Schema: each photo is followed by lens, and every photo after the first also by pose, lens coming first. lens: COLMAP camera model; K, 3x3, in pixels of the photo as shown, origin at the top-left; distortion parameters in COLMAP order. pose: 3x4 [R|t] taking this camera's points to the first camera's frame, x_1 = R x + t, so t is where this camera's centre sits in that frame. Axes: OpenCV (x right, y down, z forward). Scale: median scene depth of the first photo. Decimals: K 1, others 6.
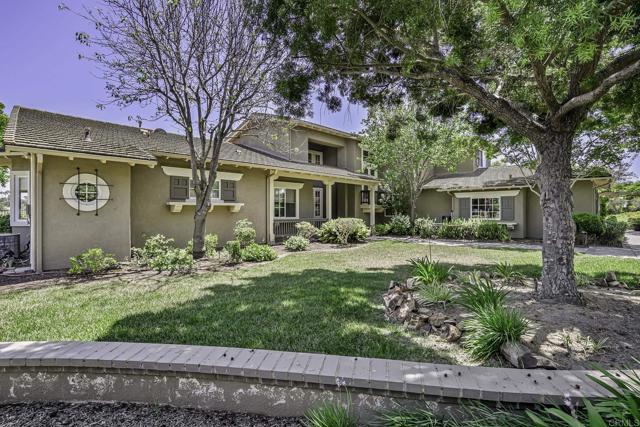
lens RADIAL K [[290.3, 0, 320.1], [0, 290.3, 212.0], [0, 0, 1]] dist [-0.000282, 0.000009]
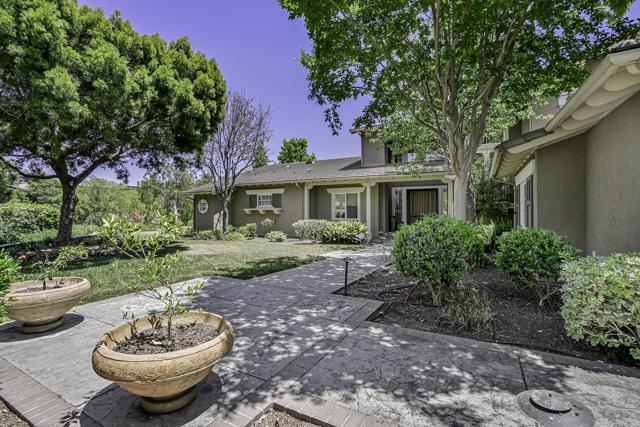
lens RADIAL K [[290.3, 0, 319.4], [0, 290.3, 215.5], [0, 0, 1]] dist [-0.000282, 0.000009]
pose [[0.265621, -0.009451, -0.964031, 1.258666], [-0.003631, 0.999935, -0.010803, 0.023658], [0.964071, 0.006370, 0.265570, 0.827730]]
